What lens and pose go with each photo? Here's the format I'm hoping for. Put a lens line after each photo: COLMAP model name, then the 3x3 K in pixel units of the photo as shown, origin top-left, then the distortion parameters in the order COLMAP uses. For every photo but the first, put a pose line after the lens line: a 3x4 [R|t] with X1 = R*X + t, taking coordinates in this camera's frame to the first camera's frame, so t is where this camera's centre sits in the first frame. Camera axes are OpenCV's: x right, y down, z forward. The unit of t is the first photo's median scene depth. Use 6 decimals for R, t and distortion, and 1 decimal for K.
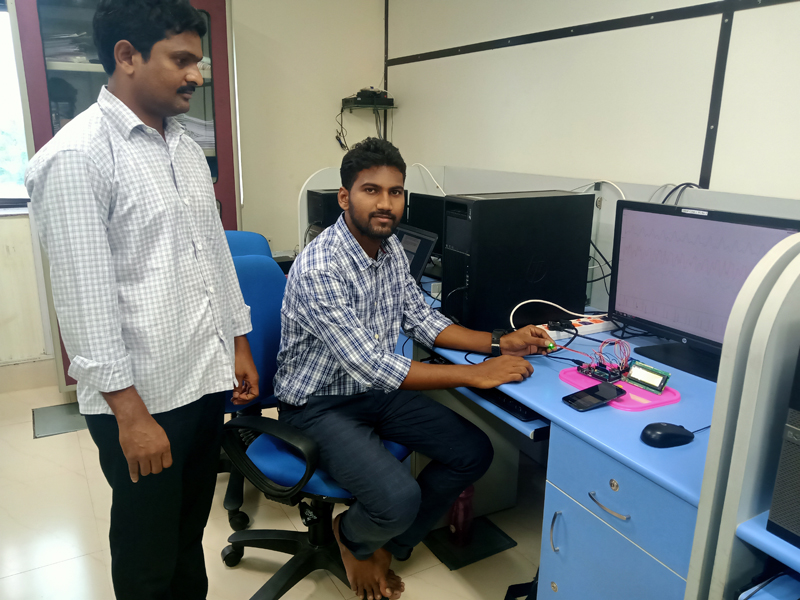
lens RADIAL K [[642.1, 0, 400.9], [0, 642.1, 314.5], [0, 0, 1]] dist [-0.000695, -0.001829]
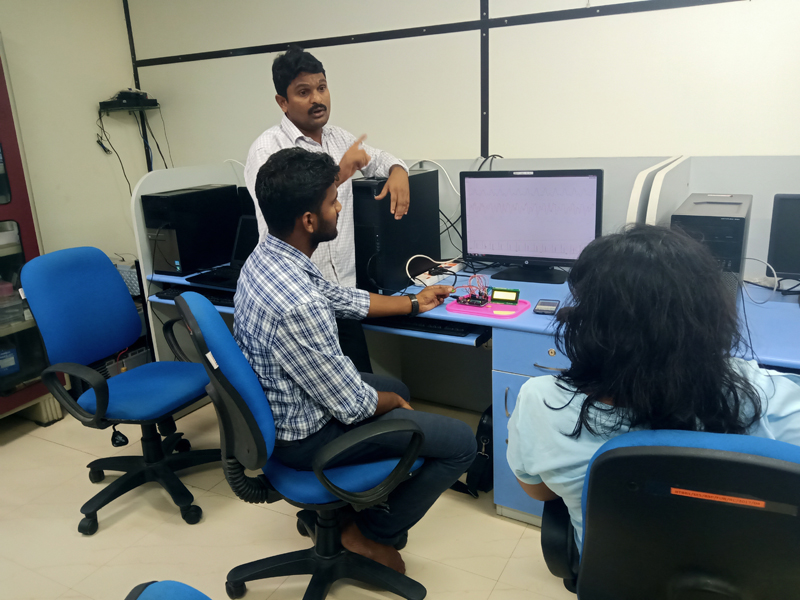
lens RADIAL K [[644.3, 0, 400.0], [0, 644.3, 300.0], [0, 0, 1]] dist [0.092740, -0.164243]
pose [[0.866128, -0.184585, 0.464490, -0.397559], [0.189483, 0.981202, 0.036598, 0.011272], [-0.462514, 0.056314, 0.884822, -0.112710]]
